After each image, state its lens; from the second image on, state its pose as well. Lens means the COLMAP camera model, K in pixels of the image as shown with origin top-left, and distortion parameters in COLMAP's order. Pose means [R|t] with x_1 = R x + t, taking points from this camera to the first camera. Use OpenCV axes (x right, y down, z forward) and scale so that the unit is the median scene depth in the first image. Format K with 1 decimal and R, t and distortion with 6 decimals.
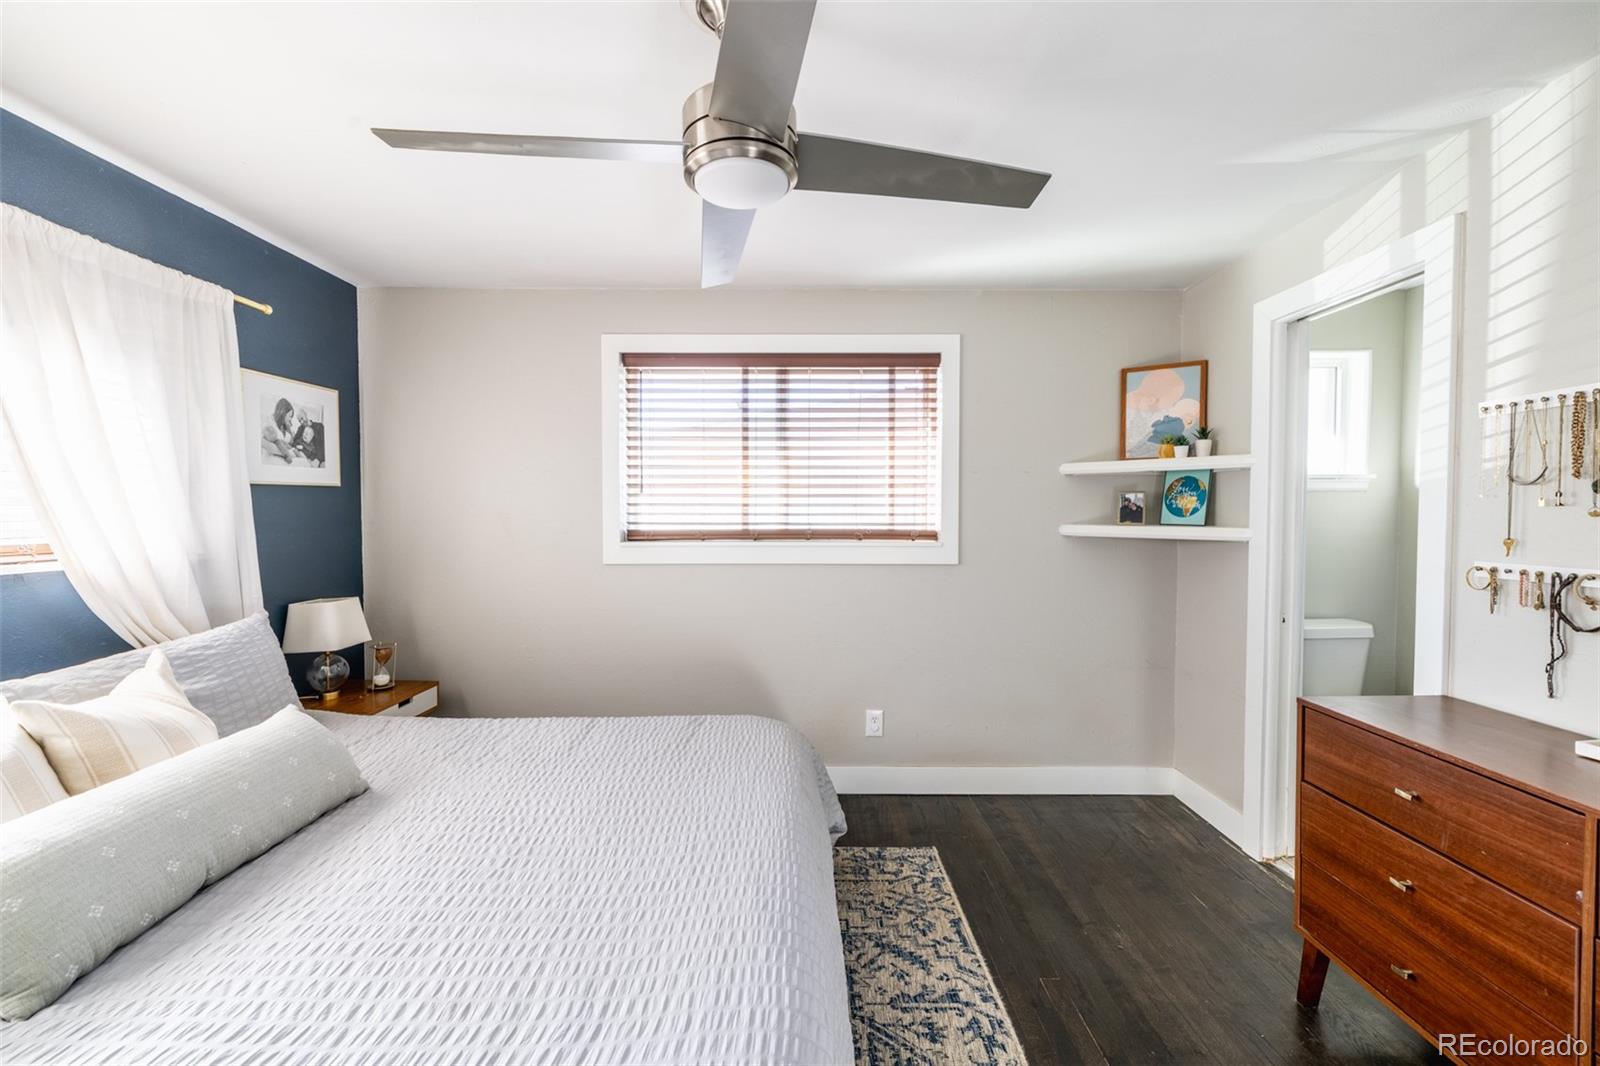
lens RADIAL K [[661.0, 0, 804.4], [0, 661.0, 524.6], [0, 0, 1]] dist [-0.001977, -0.000269]
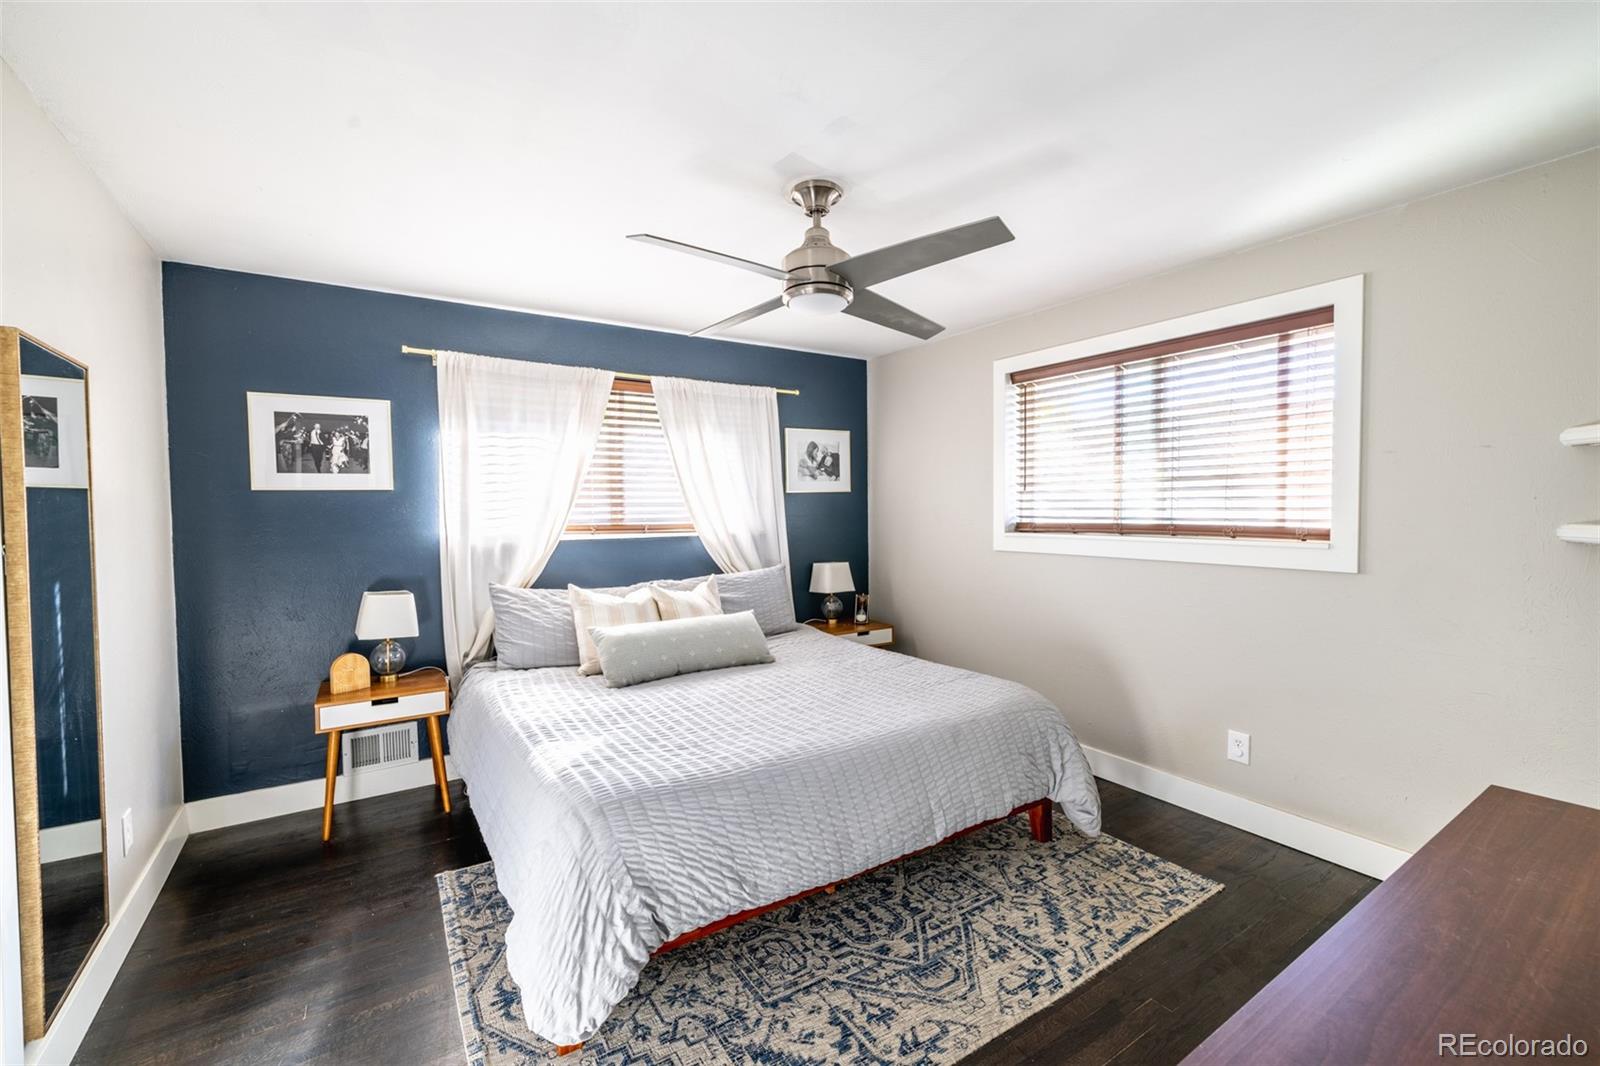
lens RADIAL K [[661.0, 0, 804.4], [0, 661.0, 524.6], [0, 0, 1]] dist [-0.001977, -0.000269]
pose [[0.556133, 0.017080, -0.830918, 0.579262], [-0.009987, 0.999854, 0.013869, -0.001126], [0.831033, 0.000586, 0.556223, 0.039639]]
